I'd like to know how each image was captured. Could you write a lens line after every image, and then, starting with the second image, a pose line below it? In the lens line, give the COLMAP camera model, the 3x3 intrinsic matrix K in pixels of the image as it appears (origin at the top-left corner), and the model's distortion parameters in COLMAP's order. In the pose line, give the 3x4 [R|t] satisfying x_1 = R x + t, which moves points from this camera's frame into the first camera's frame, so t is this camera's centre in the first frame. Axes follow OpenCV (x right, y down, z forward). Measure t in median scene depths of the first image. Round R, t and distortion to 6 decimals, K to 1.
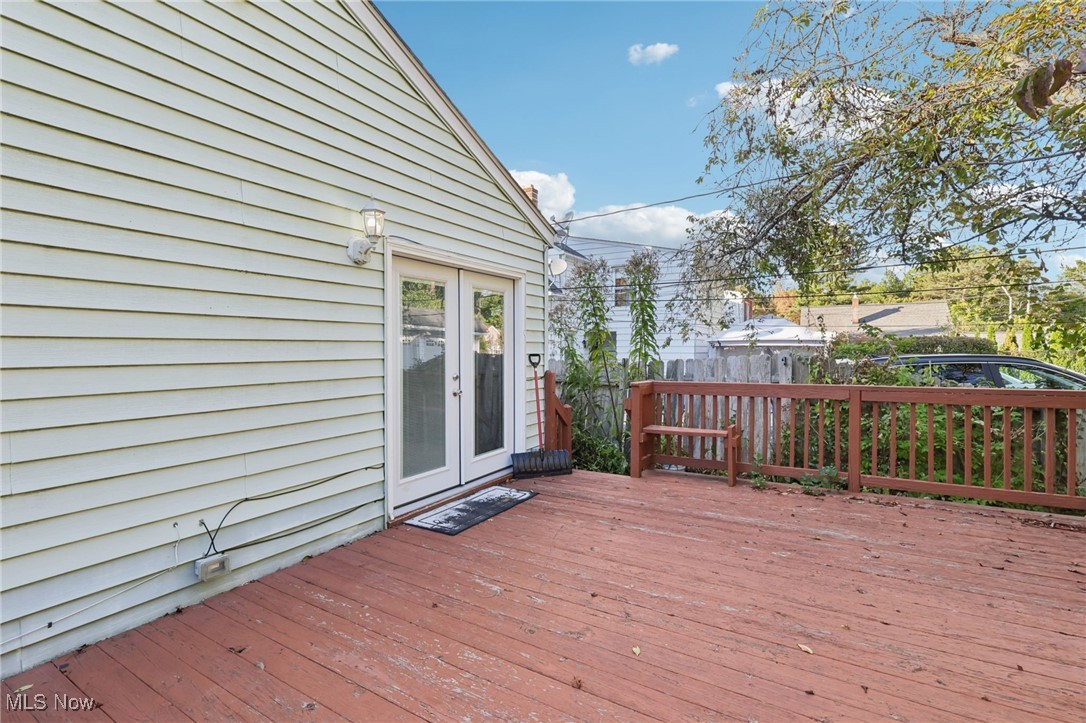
lens RADIAL K [[512.6, 0, 536.2], [0, 512.6, 353.5], [0, 0, 1]] dist [0.001157, 0.000580]
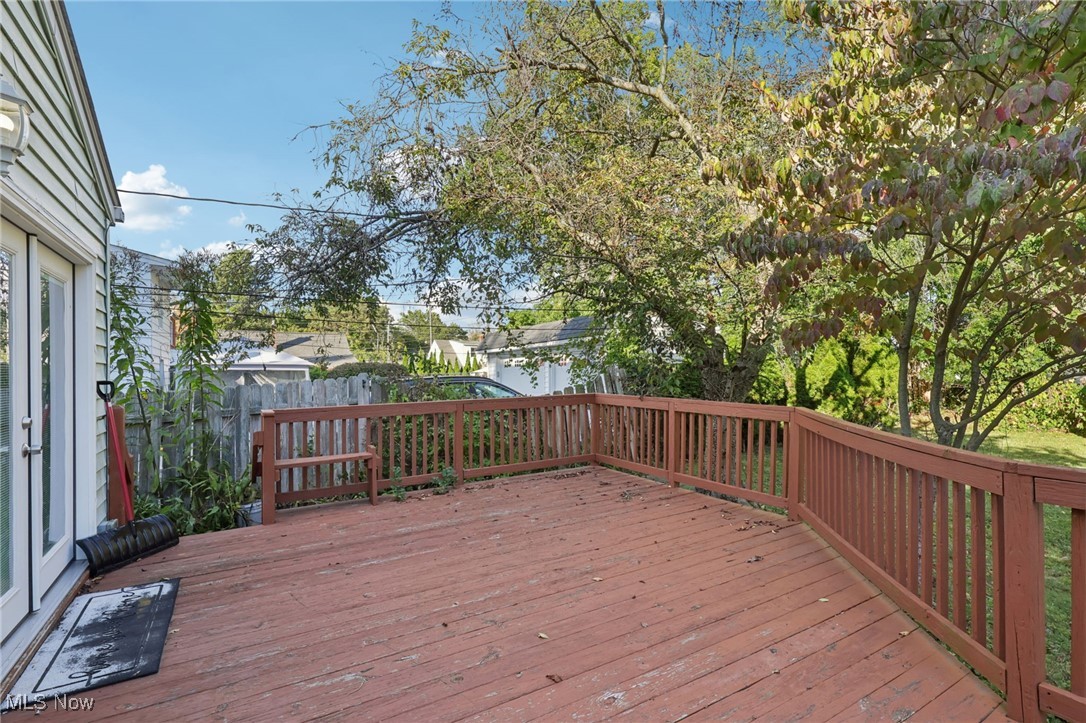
lens RADIAL K [[505.9, 0, 552.9], [0, 505.9, 374.0], [0, 0, 1]] dist [-0.000158, -0.000315]
pose [[0.450105, -0.006142, 0.892955, -0.426070], [0.013878, 0.999904, -0.000118, -0.000044], [-0.892868, 0.012446, 0.450146, 0.252364]]
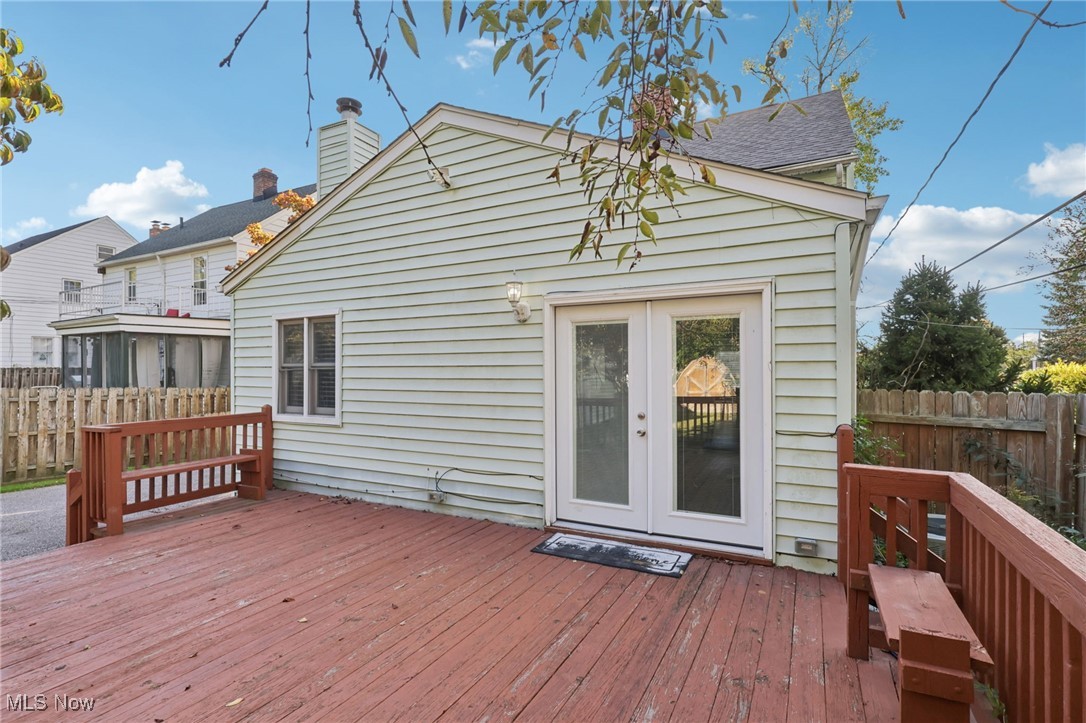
lens RADIAL K [[507.4, 0, 540.6], [0, 507.4, 358.5], [0, 0, 1]] dist [0.000445, 0.000243]
pose [[0.048382, -0.020110, -0.998626, 0.846715], [-0.002205, 0.999793, -0.020240, -0.044259], [0.998826, 0.003181, 0.048328, 0.839348]]
